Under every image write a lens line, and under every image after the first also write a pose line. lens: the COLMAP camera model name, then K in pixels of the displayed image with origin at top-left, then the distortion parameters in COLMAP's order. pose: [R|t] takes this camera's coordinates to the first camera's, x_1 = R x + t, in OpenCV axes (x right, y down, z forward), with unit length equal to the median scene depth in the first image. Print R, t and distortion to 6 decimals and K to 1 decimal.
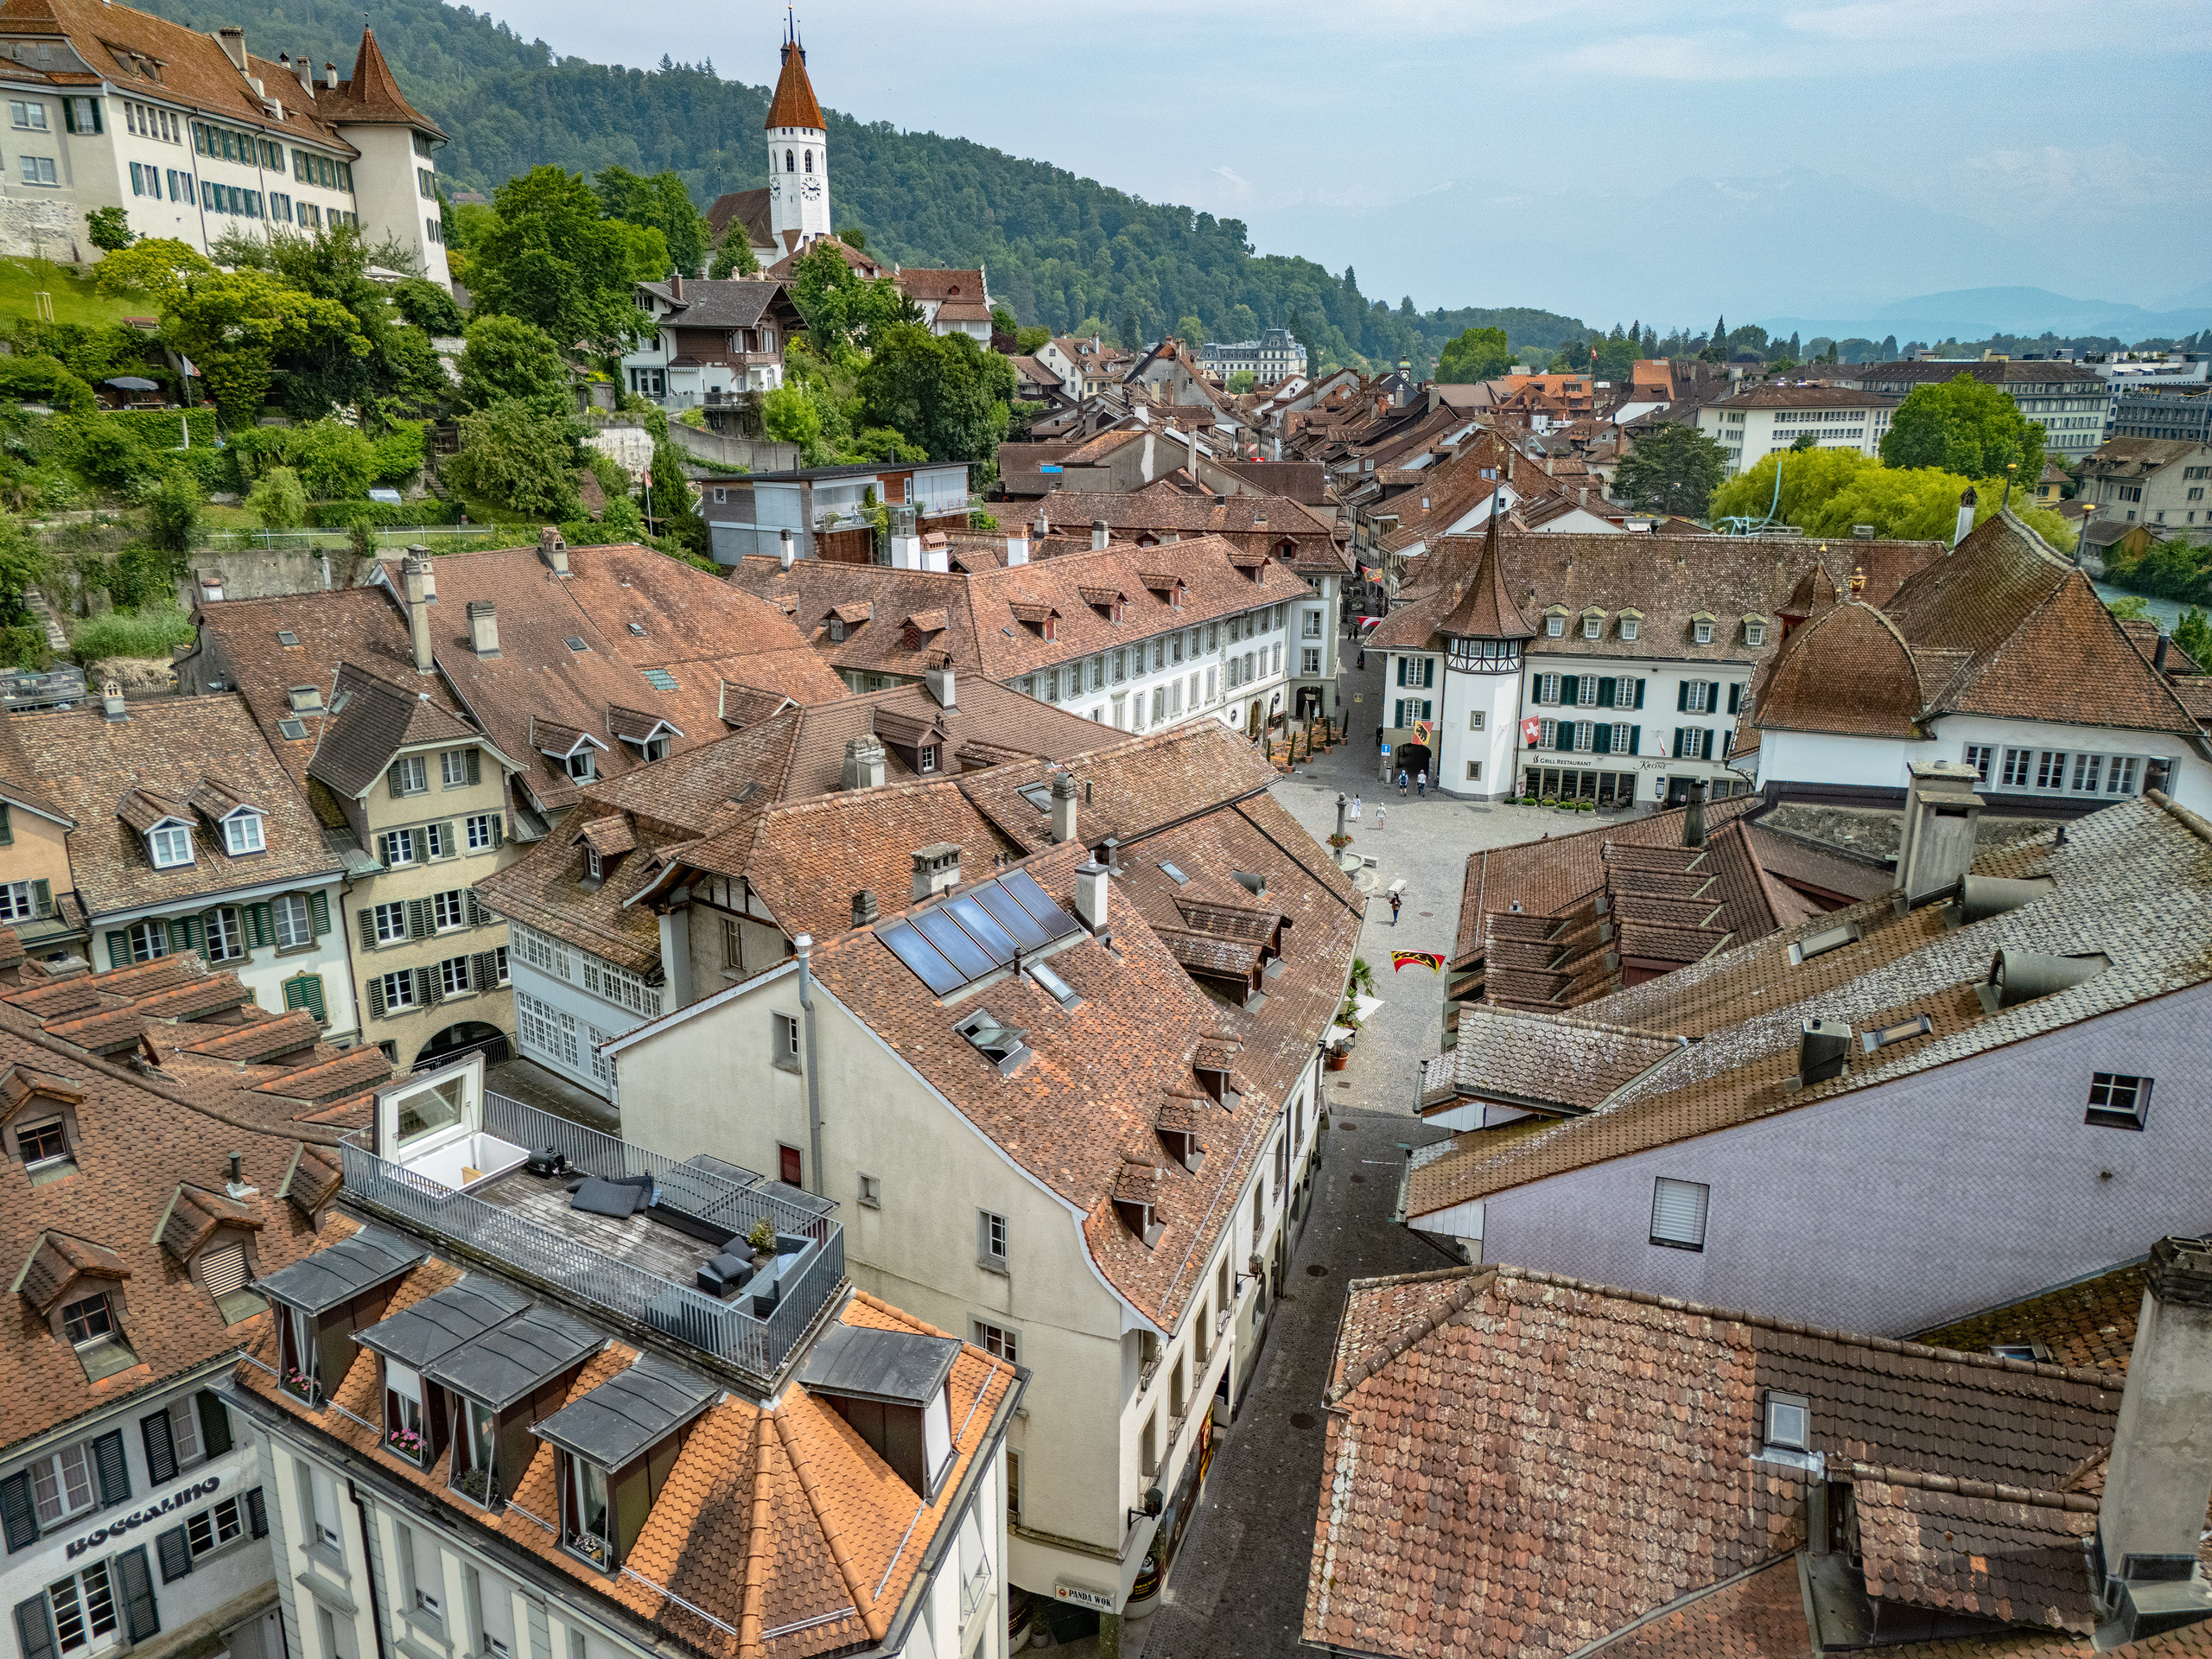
lens RADIAL K [[1650.1, 0, 1100.2], [0, 1650.1, 830.2], [0, 0, 1]] dist [0.064313, -0.058520]
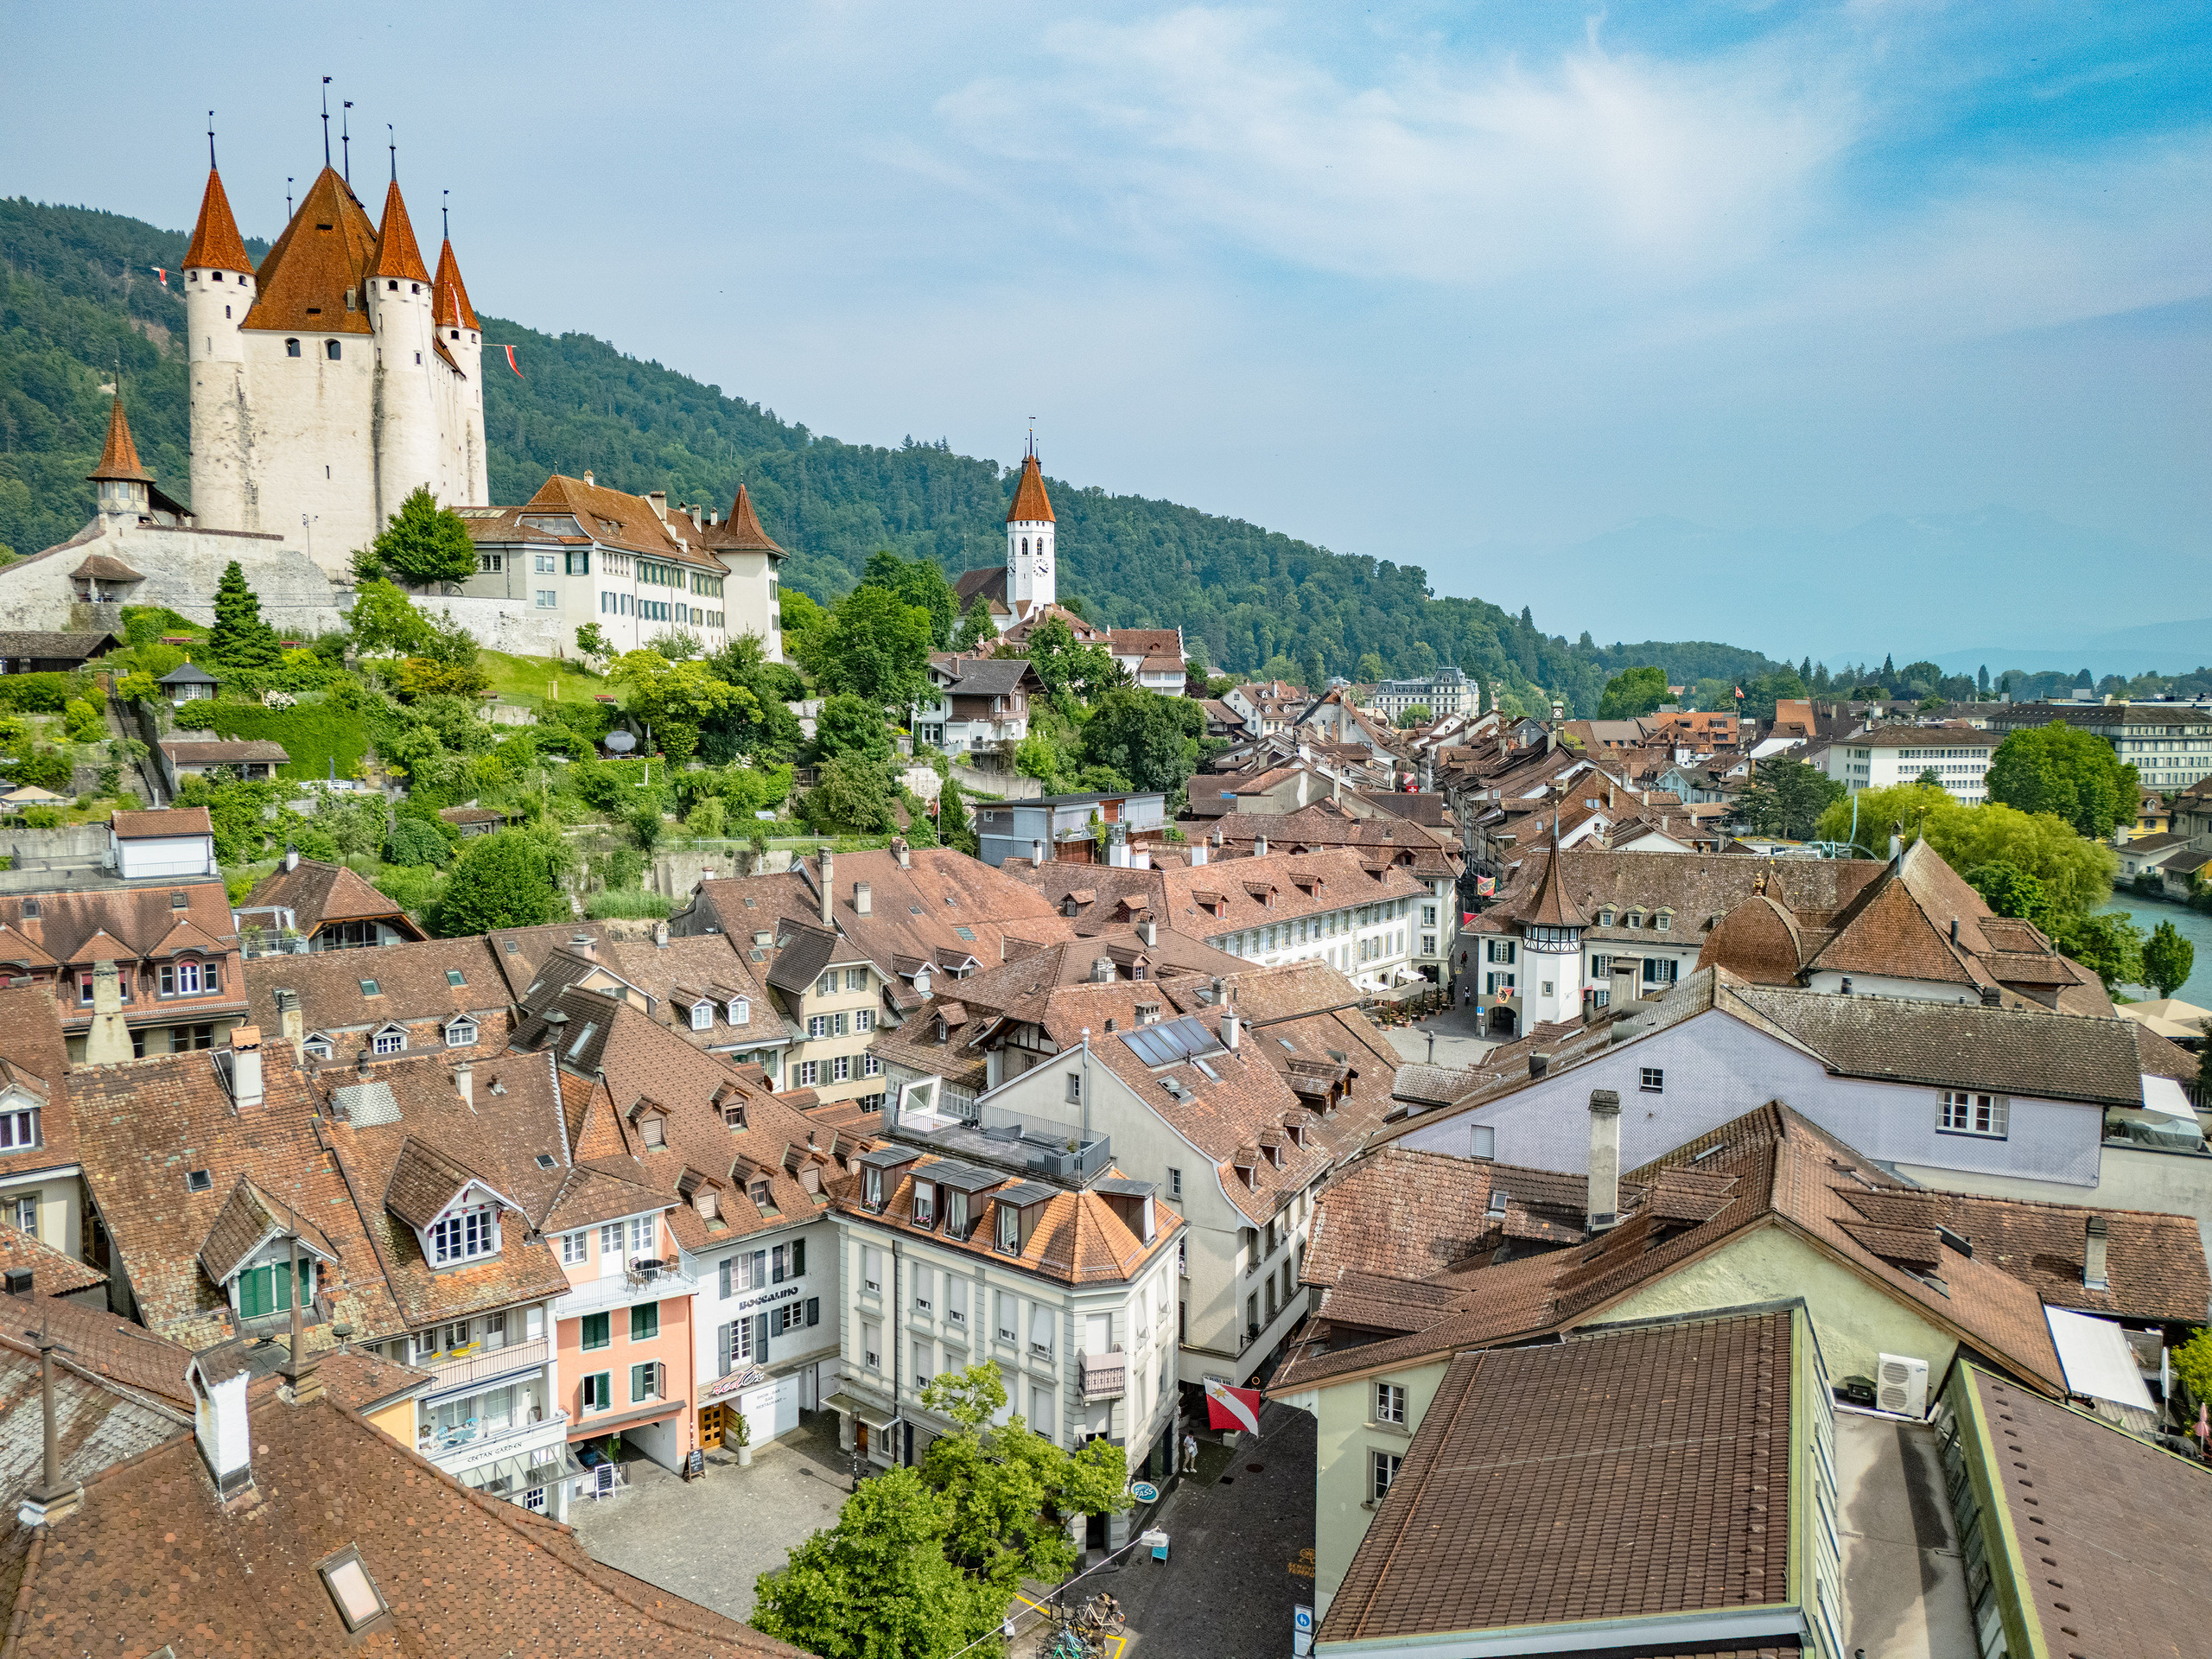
lens RADIAL K [[1650.1, 0, 1092.8], [0, 1650.1, 811.2], [0, 0, 1]] dist [0.064313, -0.058520]
pose [[0.992902, 0.009321, -0.118567, 0.033009], [-0.032738, 0.979833, -0.197118, 0.094177], [0.114338, 0.199601, 0.973184, -0.492764]]
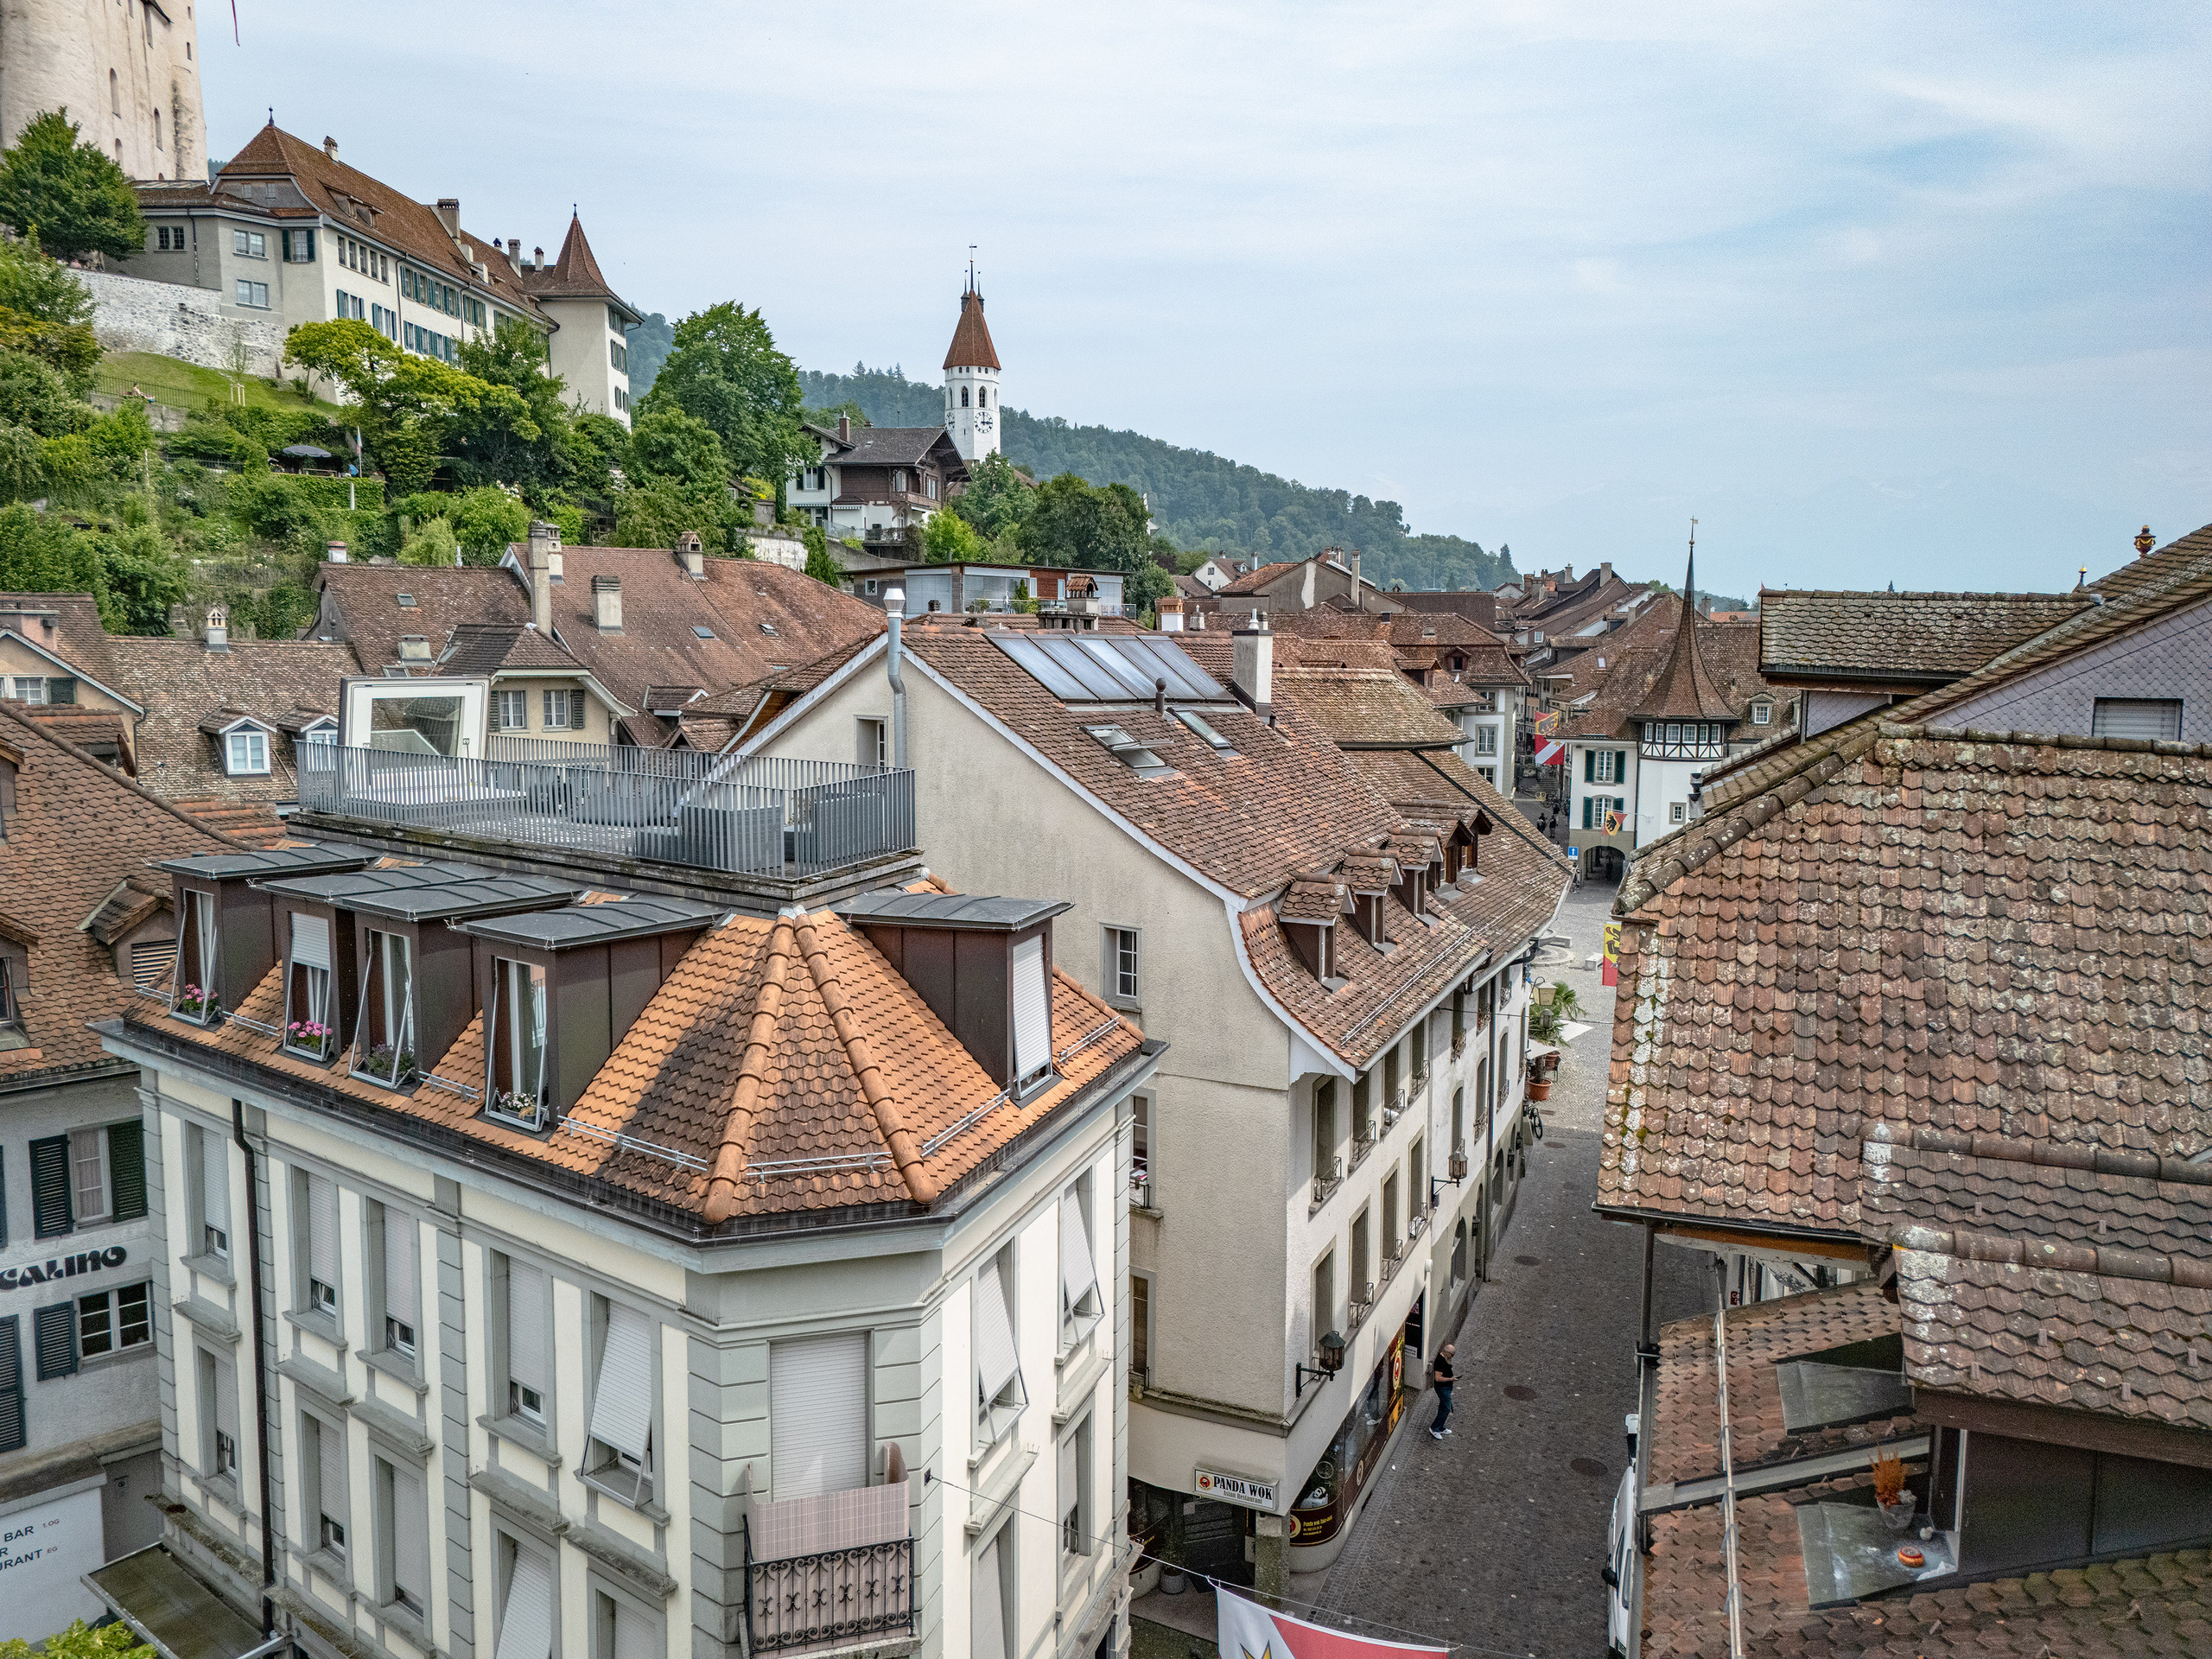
lens RADIAL K [[1650.1, 0, 1096.6], [0, 1650.1, 823.1], [0, 0, 1]] dist [0.064313, -0.058520]
pose [[0.995372, 0.012961, -0.095214, -0.002049], [-0.029183, 0.984836, -0.171016, 0.144229], [0.091553, 0.173004, 0.980657, 0.112458]]
